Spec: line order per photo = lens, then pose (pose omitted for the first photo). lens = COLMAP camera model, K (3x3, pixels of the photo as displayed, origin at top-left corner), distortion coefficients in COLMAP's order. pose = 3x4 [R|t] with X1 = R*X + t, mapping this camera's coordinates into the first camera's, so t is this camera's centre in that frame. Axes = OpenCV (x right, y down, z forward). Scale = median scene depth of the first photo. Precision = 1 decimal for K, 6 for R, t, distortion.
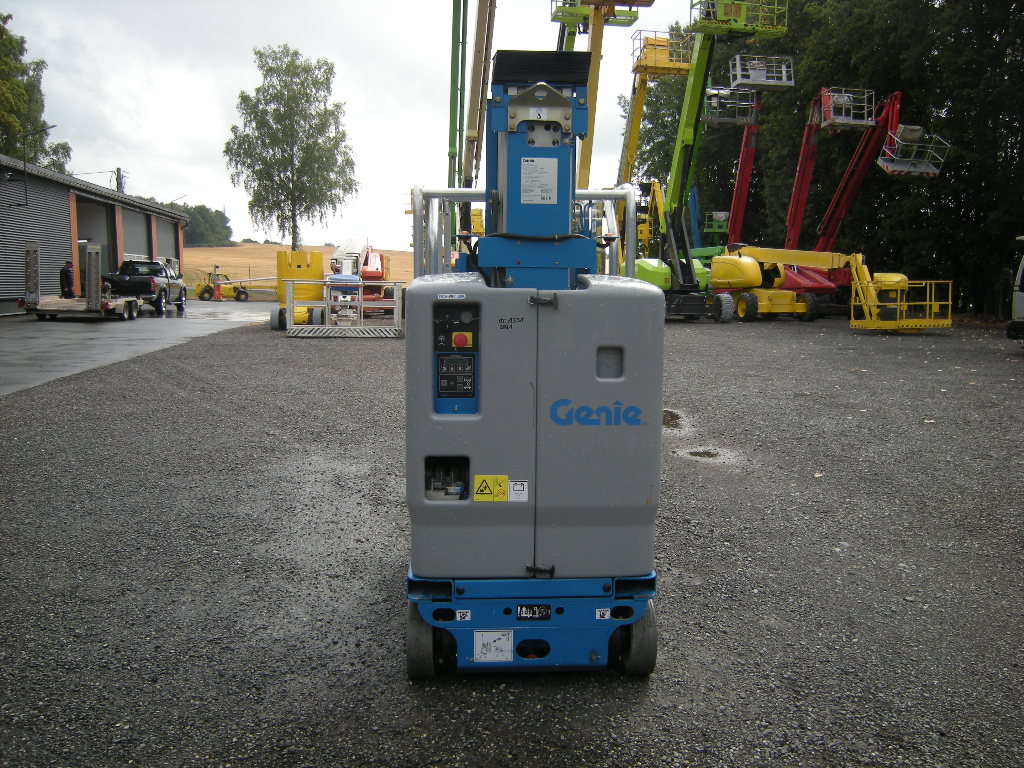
lens RADIAL K [[853.8, 0, 512.0], [0, 853.8, 384.0], [0, 0, 1]] dist [-0.126327, 0.067728]
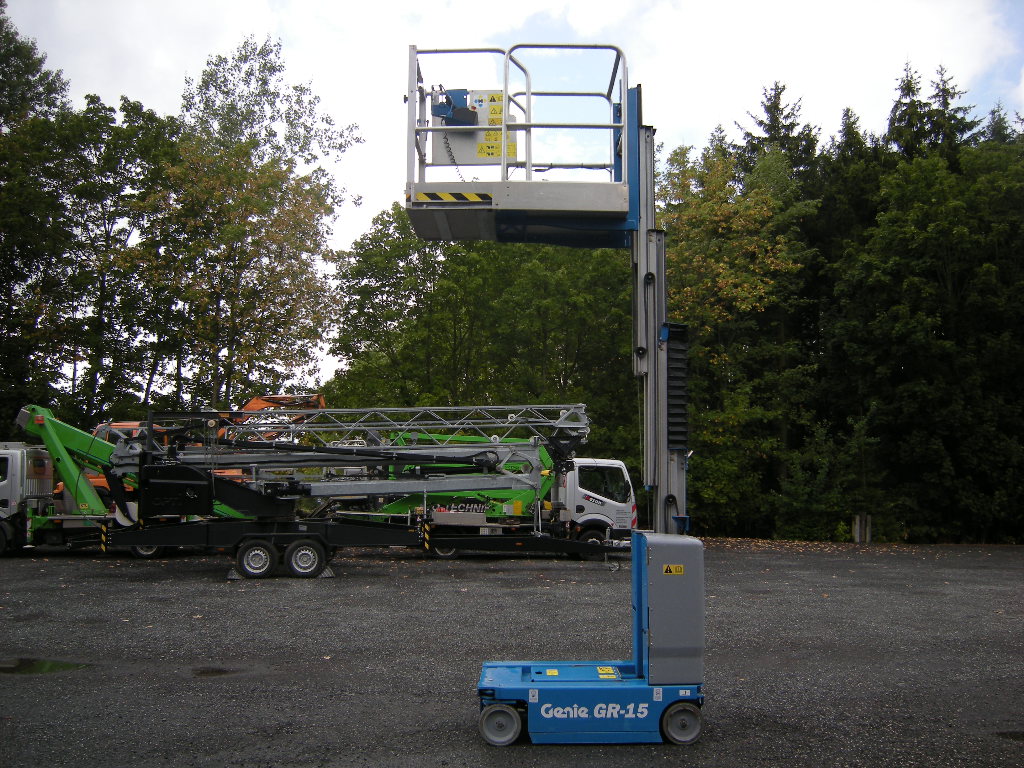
lens RADIAL K [[853.8, 0, 512.0], [0, 853.8, 384.0], [0, 0, 1]] dist [-0.126327, 0.067728]
pose [[0.069316, 0.100790, 0.992490, -0.238404], [0.120700, 0.986727, -0.108634, -0.034397], [-0.990266, 0.127324, 0.056230, 0.134333]]
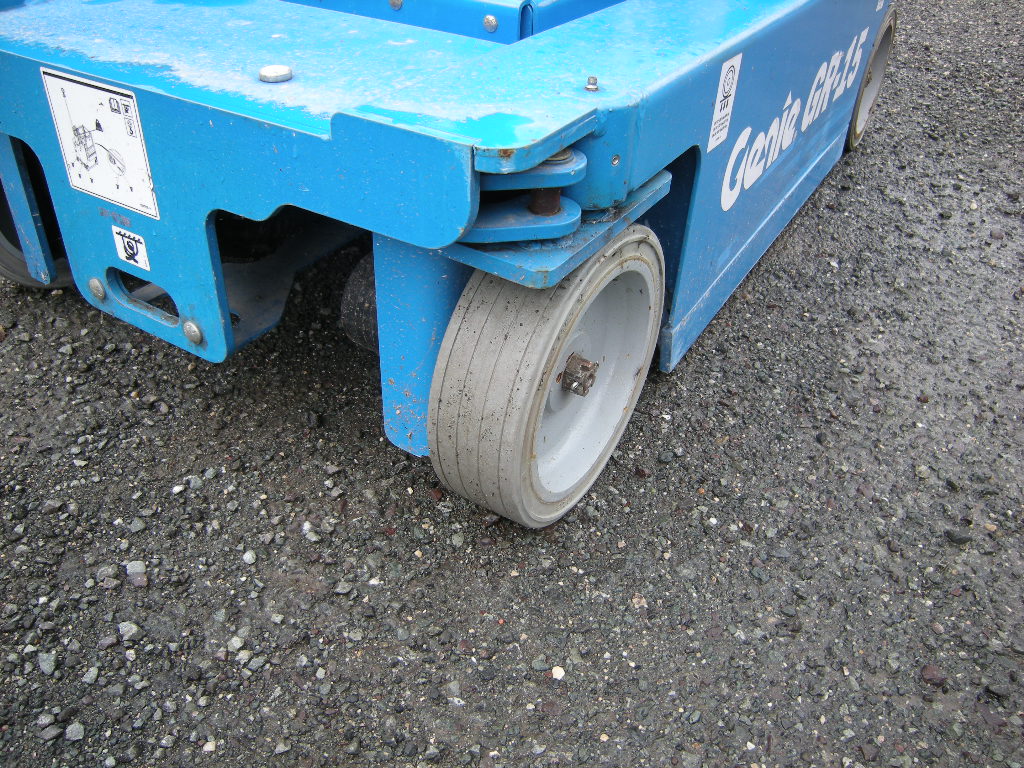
lens RADIAL K [[853.8, 0, 512.0], [0, 853.8, 384.0], [0, 0, 1]] dist [-0.126327, 0.067728]
pose [[-0.826351, -0.370047, 0.424512, -0.026276], [0.012167, 0.741901, 0.670399, 0.008780], [-0.563025, 0.559150, -0.608568, 0.180278]]
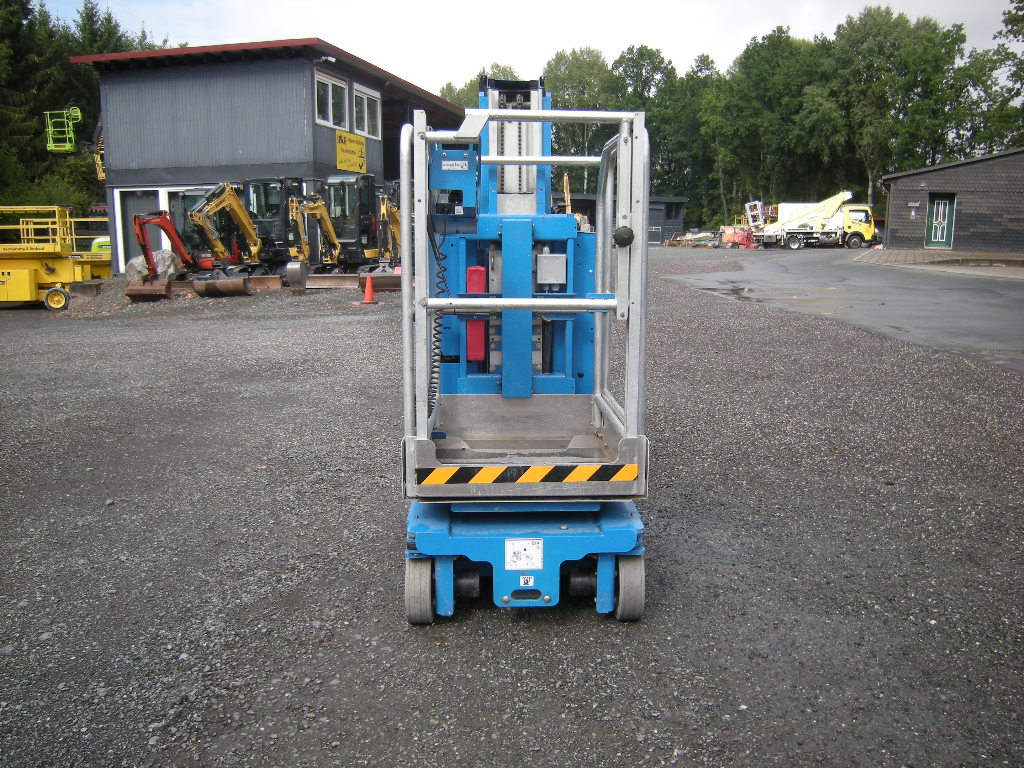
lens RADIAL K [[853.8, 0, 512.0], [0, 853.8, 384.0], [0, 0, 1]] dist [-0.126327, 0.067728]
pose [[-0.999716, -0.012250, 0.020421, -0.000364], [-0.005617, 0.954649, 0.297679, -0.033914], [-0.023141, 0.297480, -0.954447, 0.267642]]
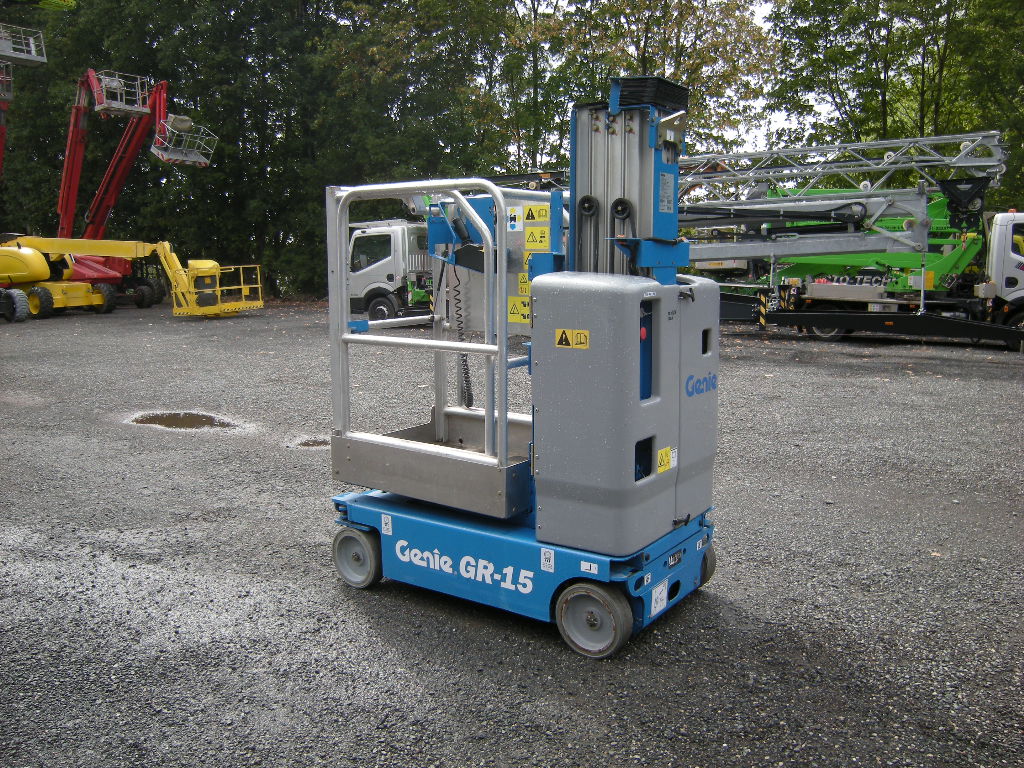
lens RADIAL K [[853.8, 0, 512.0], [0, 853.8, 384.0], [0, 0, 1]] dist [-0.126327, 0.067728]
pose [[0.630960, -0.125093, 0.765664, -0.107361], [0.112742, 0.991223, 0.069037, -0.008546], [-0.767580, 0.042763, 0.639526, 0.044444]]
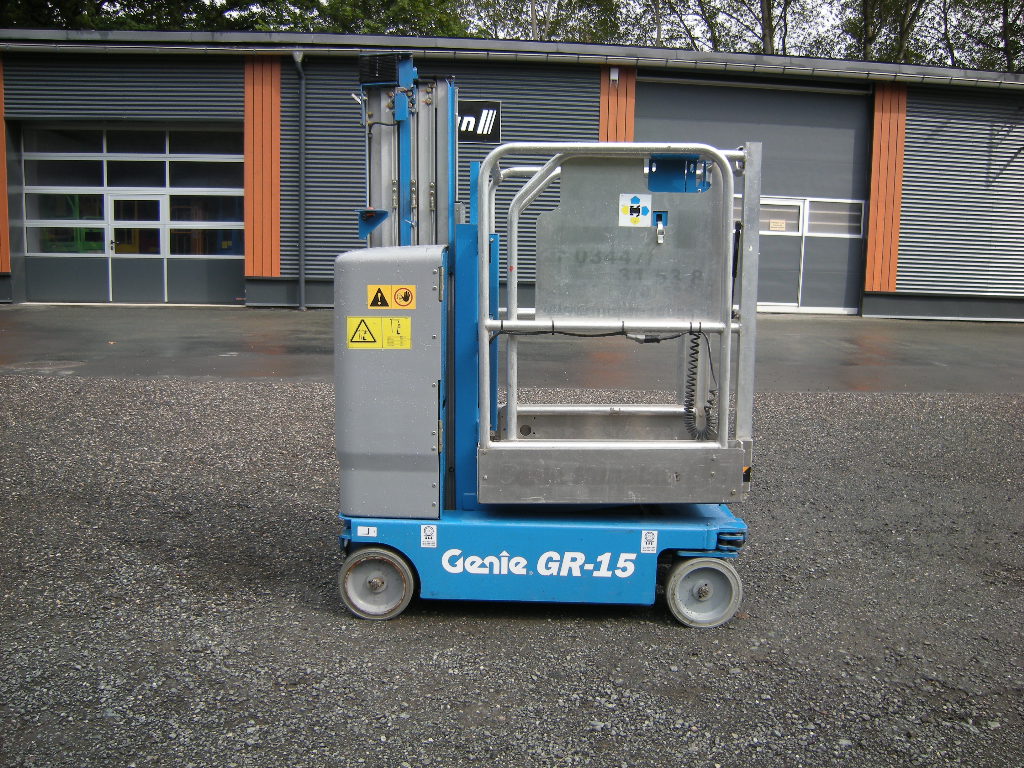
lens RADIAL K [[853.8, 0, 512.0], [0, 853.8, 384.0], [0, 0, 1]] dist [-0.126327, 0.067728]
pose [[-0.062455, 0.139463, -0.988256, 0.133568], [-0.141839, 0.978898, 0.147106, -0.014954], [0.987918, 0.149361, -0.041356, 0.135499]]
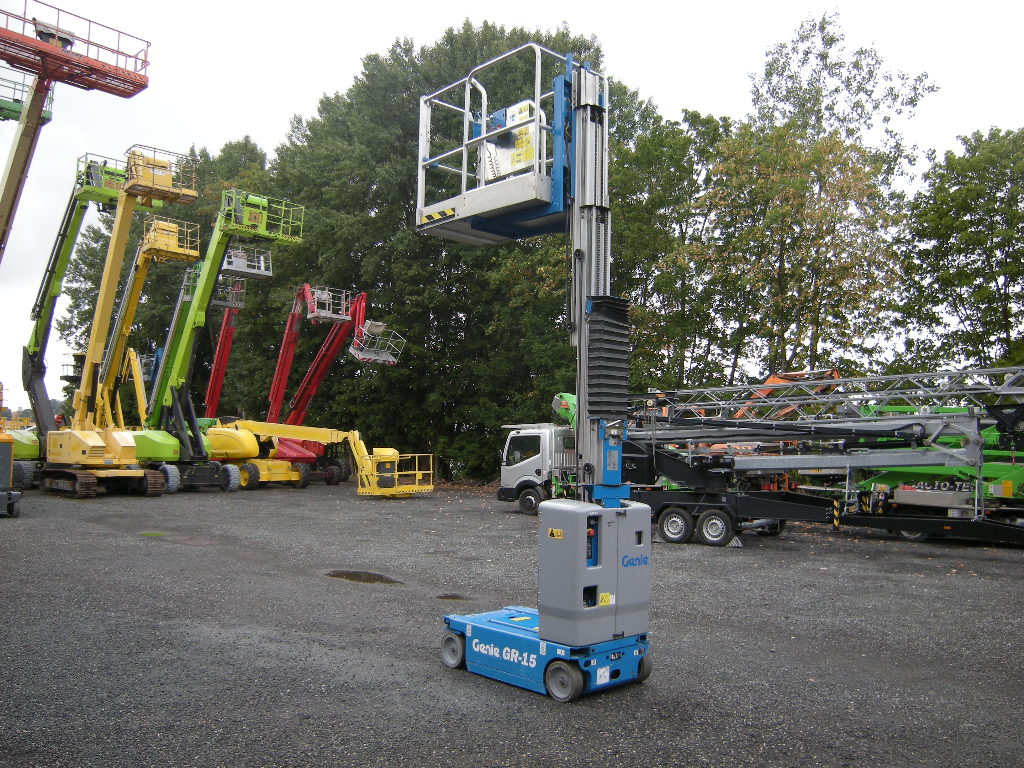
lens RADIAL K [[853.8, 0, 512.0], [0, 853.8, 384.0], [0, 0, 1]] dist [-0.126327, 0.067728]
pose [[0.774390, 0.052930, 0.630491, -0.170707], [0.066473, 0.984174, -0.164267, -0.008602], [-0.629207, 0.169117, 0.758615, -0.063406]]
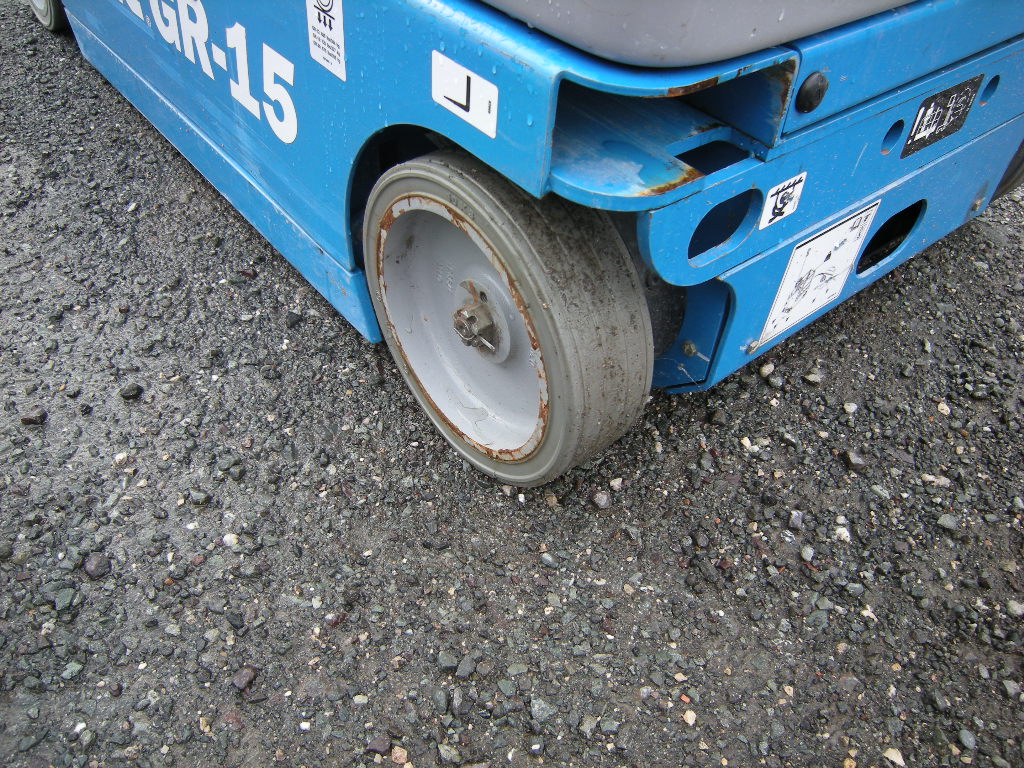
lens RADIAL K [[853.8, 0, 512.0], [0, 853.8, 384.0], [0, 0, 1]] dist [-0.126327, 0.067728]
pose [[0.805372, -0.387538, 0.448542, -0.025022], [0.022645, 0.776251, 0.630018, 0.018441], [-0.592337, -0.497241, 0.633947, 0.094891]]
